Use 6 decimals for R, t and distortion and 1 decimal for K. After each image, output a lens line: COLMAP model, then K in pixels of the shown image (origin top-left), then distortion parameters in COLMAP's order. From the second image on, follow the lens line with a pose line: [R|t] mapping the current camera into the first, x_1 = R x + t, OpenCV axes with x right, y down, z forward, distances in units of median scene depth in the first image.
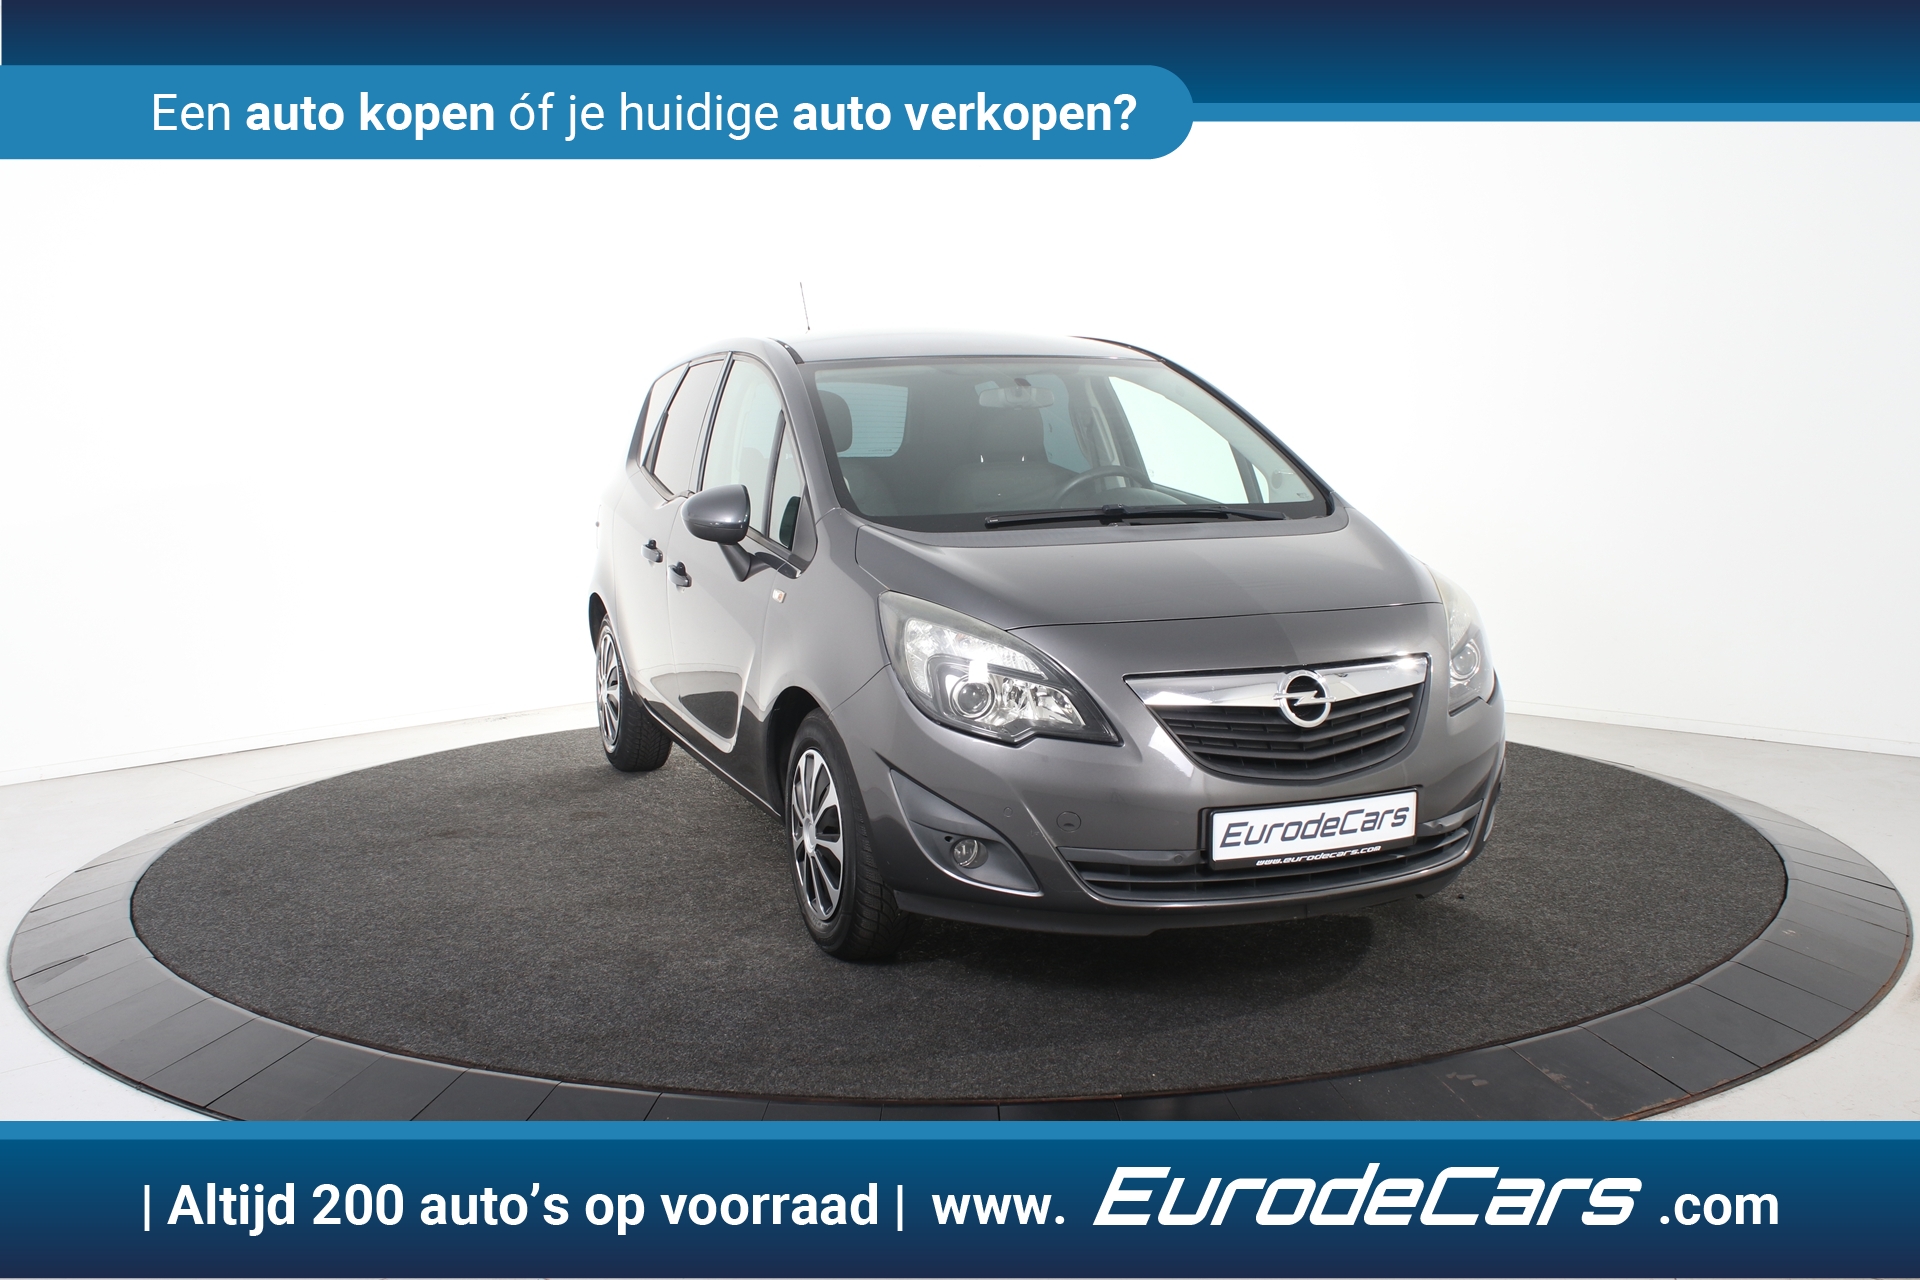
lens RADIAL K [[1874.6, 0, 963.9], [0, 1874.6, 628.8], [0, 0, 1]] dist [-0.101555, 0.000000]
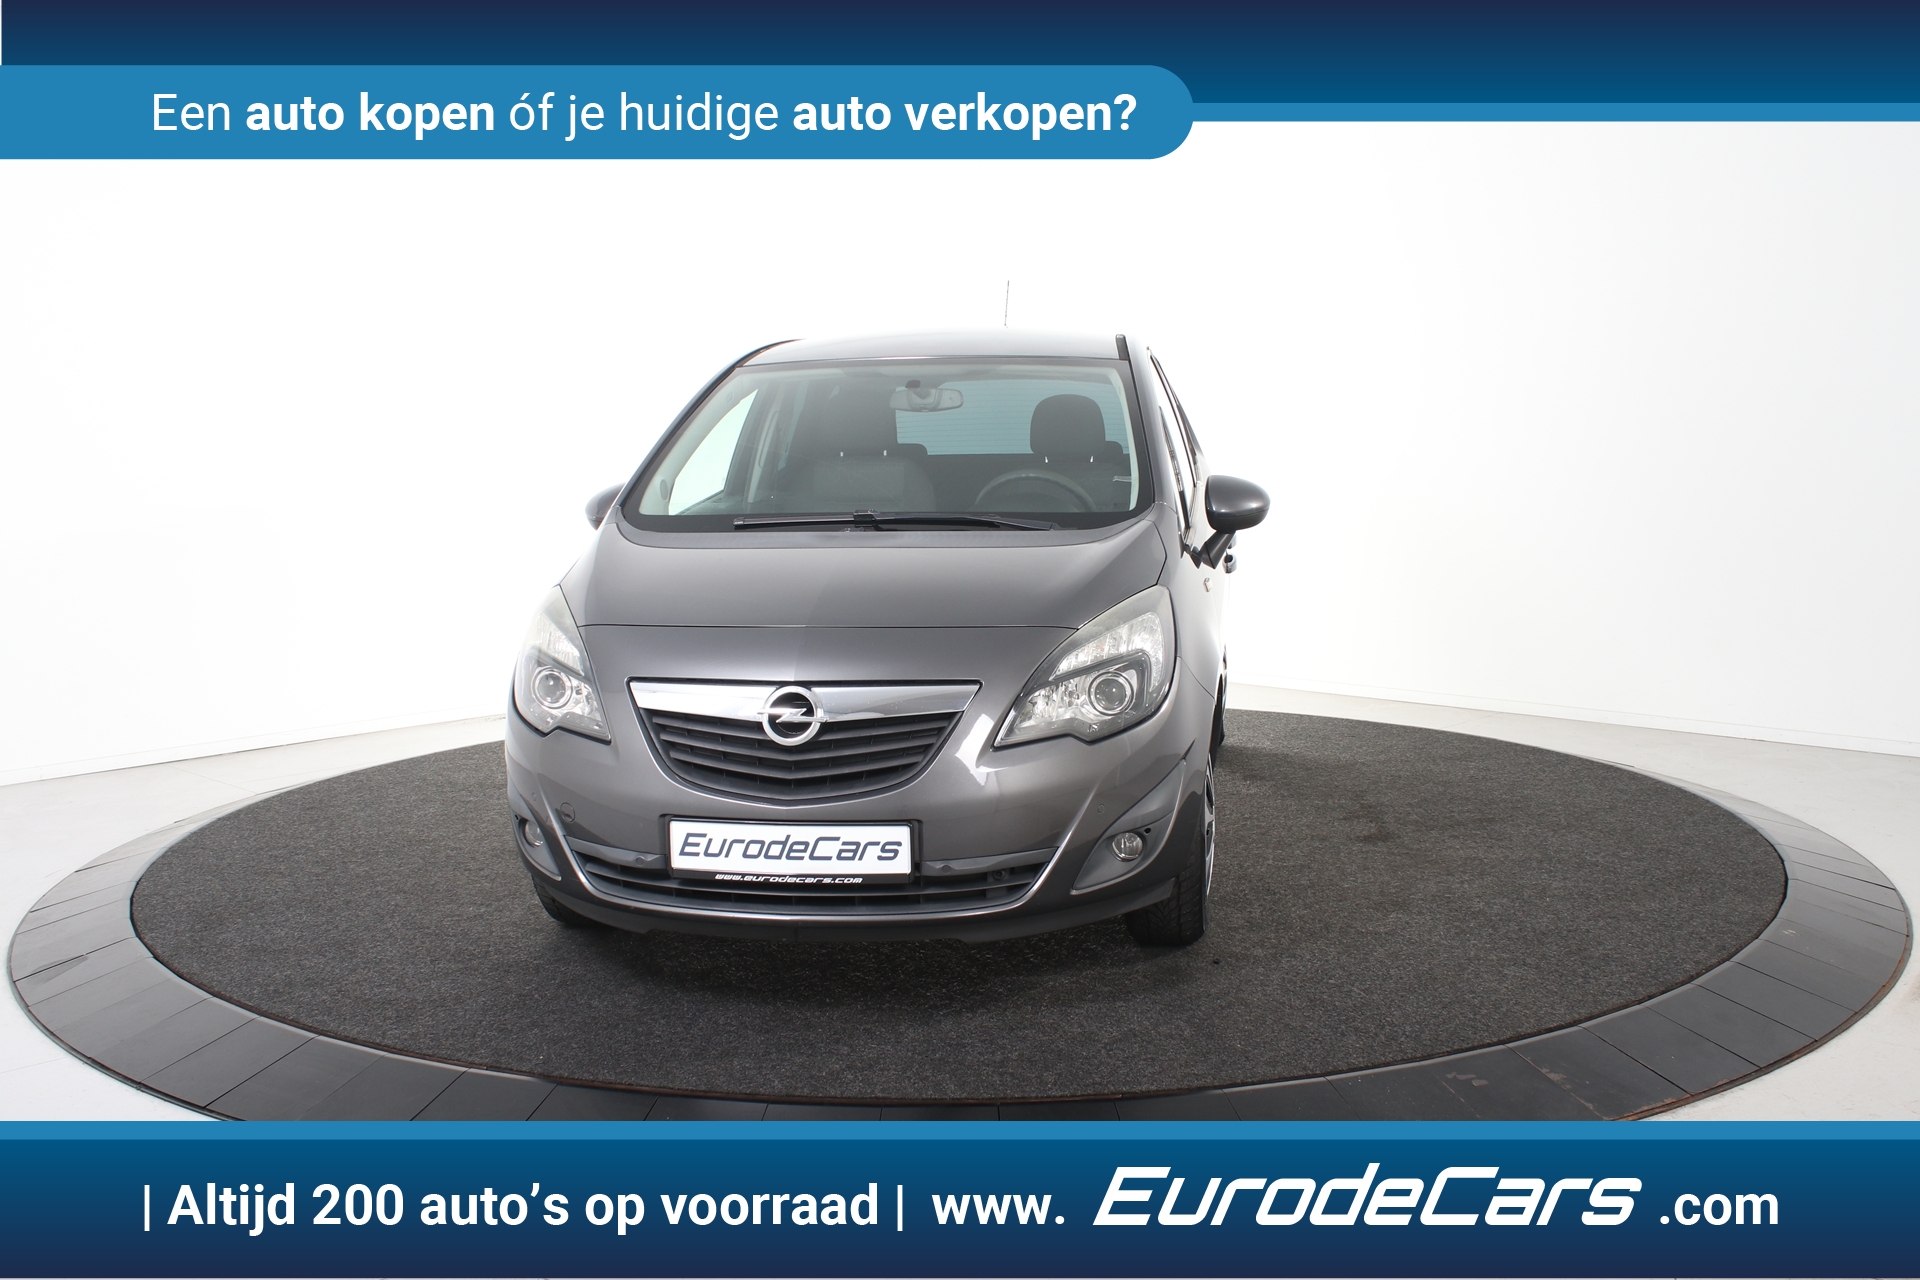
lens RADIAL K [[1874.6, 0, 960.4], [0, 1874.6, 639.1], [0, 0, 1]] dist [-0.101555, 0.000000]
pose [[0.932846, 0.083513, -0.350463, 0.603786], [-0.081914, 0.996450, 0.019411, -0.028137], [0.350840, 0.010600, 0.936376, 0.123707]]
